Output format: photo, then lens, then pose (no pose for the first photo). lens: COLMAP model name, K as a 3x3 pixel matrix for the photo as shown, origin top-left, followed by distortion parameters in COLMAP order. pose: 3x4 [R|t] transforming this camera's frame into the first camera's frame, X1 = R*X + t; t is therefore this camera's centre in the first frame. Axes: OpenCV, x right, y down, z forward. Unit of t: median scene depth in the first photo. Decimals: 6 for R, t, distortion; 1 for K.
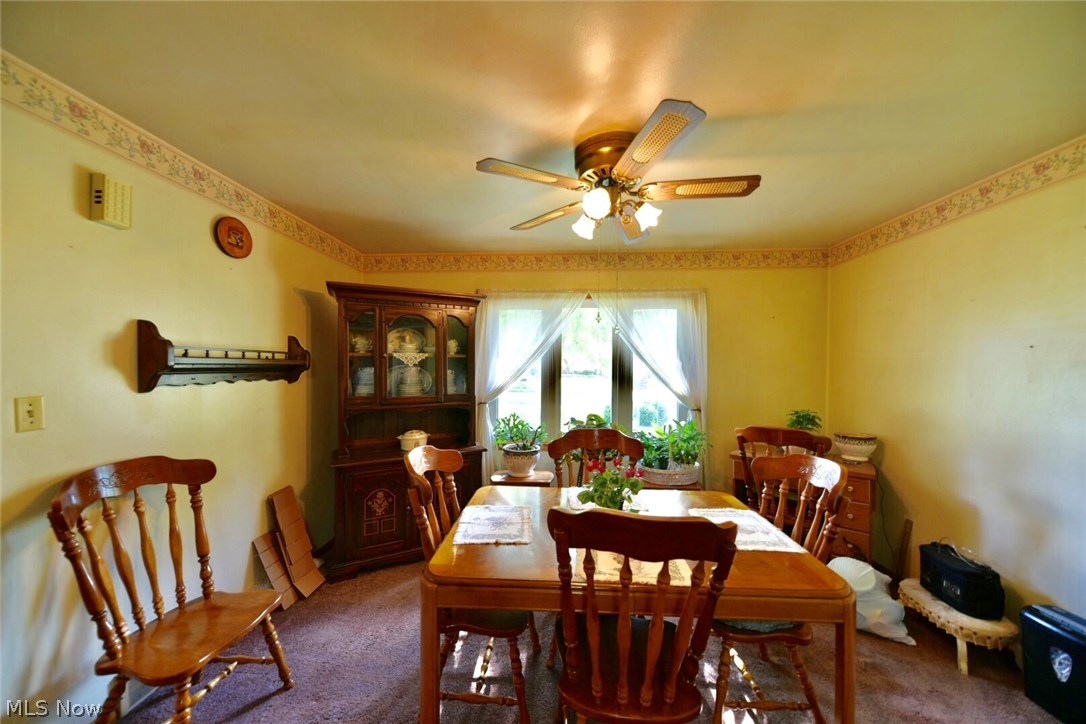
lens RADIAL K [[379.2, 0, 543.0], [0, 379.2, 365.3], [0, 0, 1]] dist [-0.001587, -0.001749]
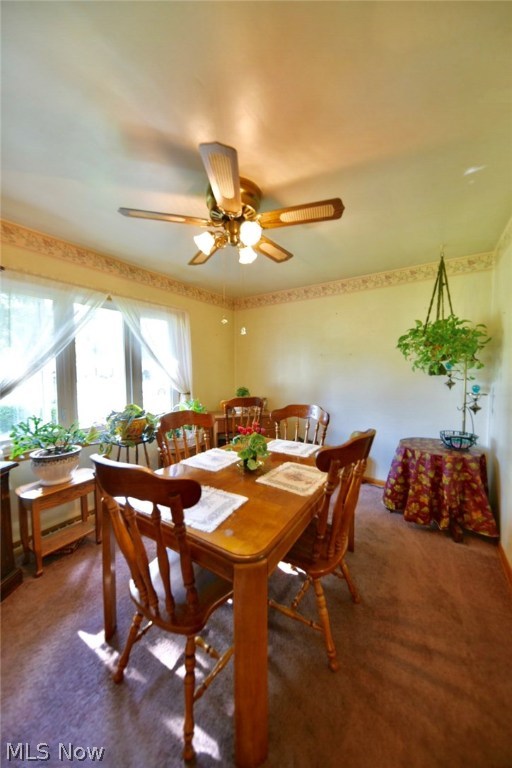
lens RADIAL K [[268.2, 0, 257.6], [0, 268.2, 381.3], [0, 0, 1]] dist [-0.001587, -0.001749]
pose [[0.494749, -0.046651, 0.867783, -0.358305], [0.009938, 0.998797, 0.048028, 0.024278], [-0.868979, -0.015138, 0.494617, 0.265954]]
